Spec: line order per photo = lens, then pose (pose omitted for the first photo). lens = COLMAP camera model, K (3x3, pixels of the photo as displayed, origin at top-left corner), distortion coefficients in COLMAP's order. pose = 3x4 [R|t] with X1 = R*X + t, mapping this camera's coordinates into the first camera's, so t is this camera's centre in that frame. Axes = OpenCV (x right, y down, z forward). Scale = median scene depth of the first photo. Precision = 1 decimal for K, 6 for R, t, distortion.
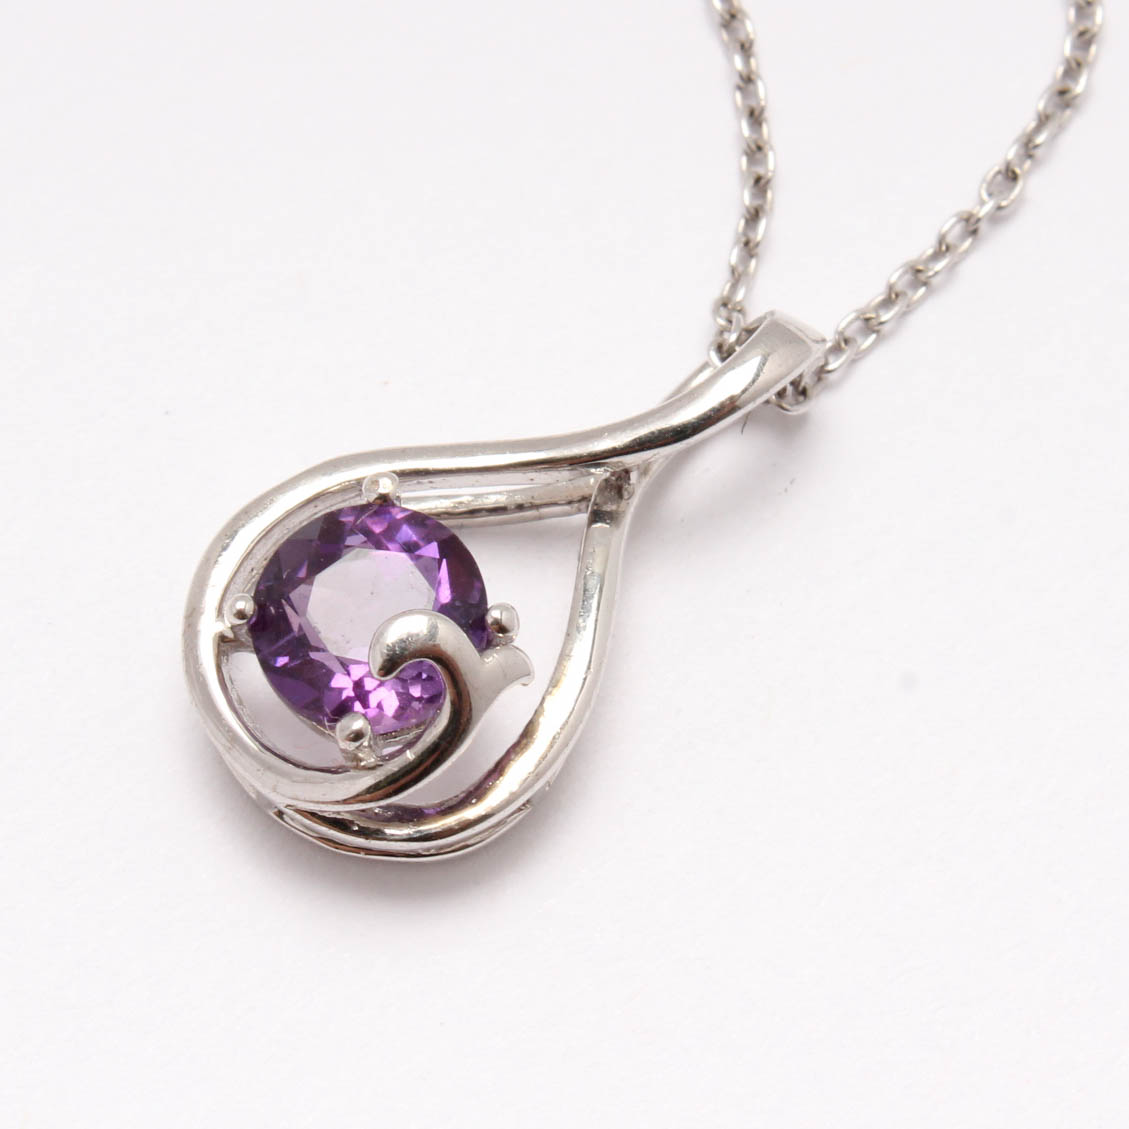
lens RADIAL K [[4141.5, 0, 564.5], [0, 4141.5, 564.5], [0, 0, 1]] dist [-0.165369, -0.179599]
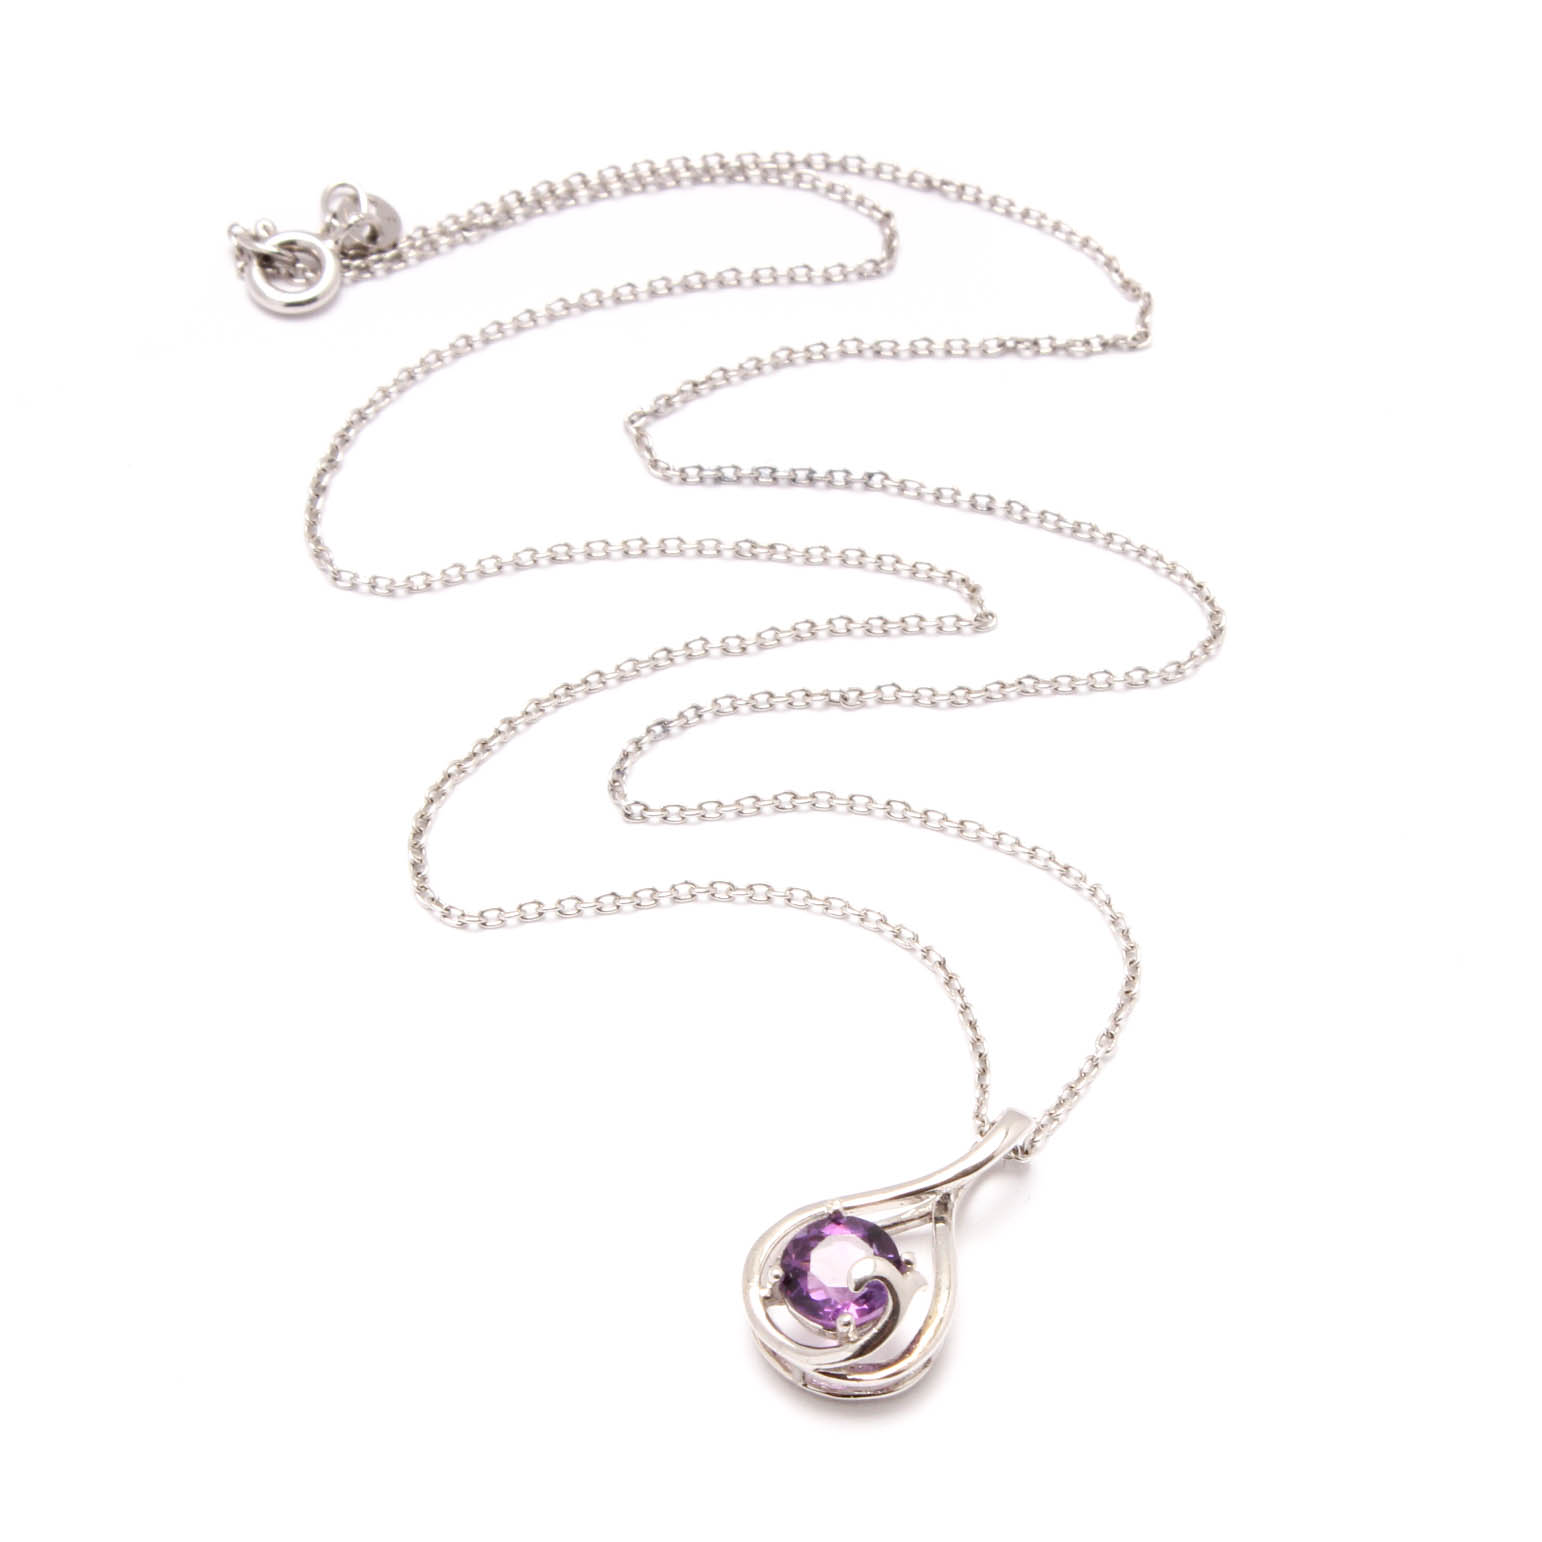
lens RADIAL K [[5656.5, 0, 771.0], [0, 5656.5, 771.0], [0, 0, 1]] dist [-0.165369, -0.179599]
pose [[0.983399, -0.127879, 0.128736, -0.382368], [0.159545, 0.947317, -0.277735, 0.511738], [-0.086438, 0.293664, 0.951993, -1.574627]]
